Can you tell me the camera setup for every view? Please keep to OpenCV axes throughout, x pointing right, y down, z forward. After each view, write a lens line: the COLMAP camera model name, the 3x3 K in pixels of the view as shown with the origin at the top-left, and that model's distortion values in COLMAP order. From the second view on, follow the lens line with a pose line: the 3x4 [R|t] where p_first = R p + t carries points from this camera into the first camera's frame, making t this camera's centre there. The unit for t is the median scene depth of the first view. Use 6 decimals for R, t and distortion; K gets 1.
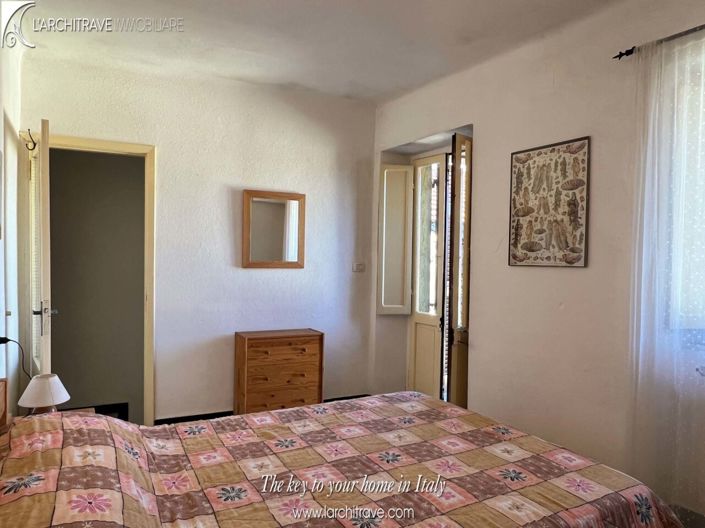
lens RADIAL K [[471.5, 0, 353.0], [0, 471.5, 264.3], [0, 0, 1]] dist [-0.000546, 0.001238]
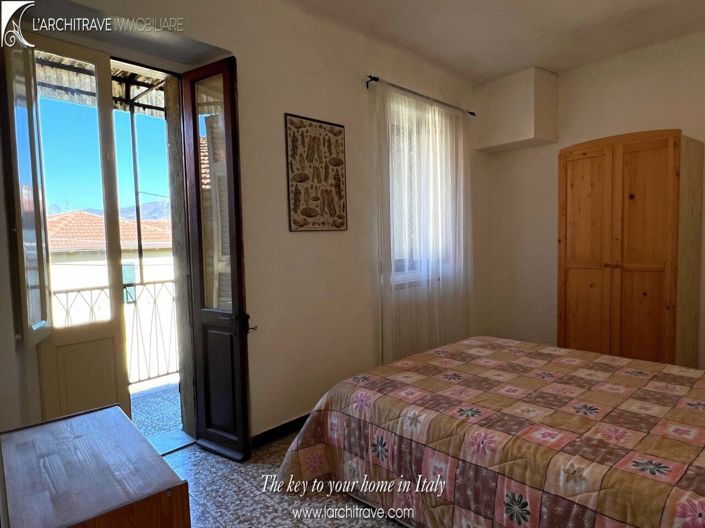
lens RADIAL K [[436.8, 0, 353.3], [0, 436.8, 265.2], [0, 0, 1]] dist [-0.006027, 0.001291]
pose [[-0.215478, -0.083189, 0.972959, -0.618365], [0.029814, 0.995340, 0.091705, -0.007148], [-0.976053, 0.048769, -0.211993, 1.146900]]
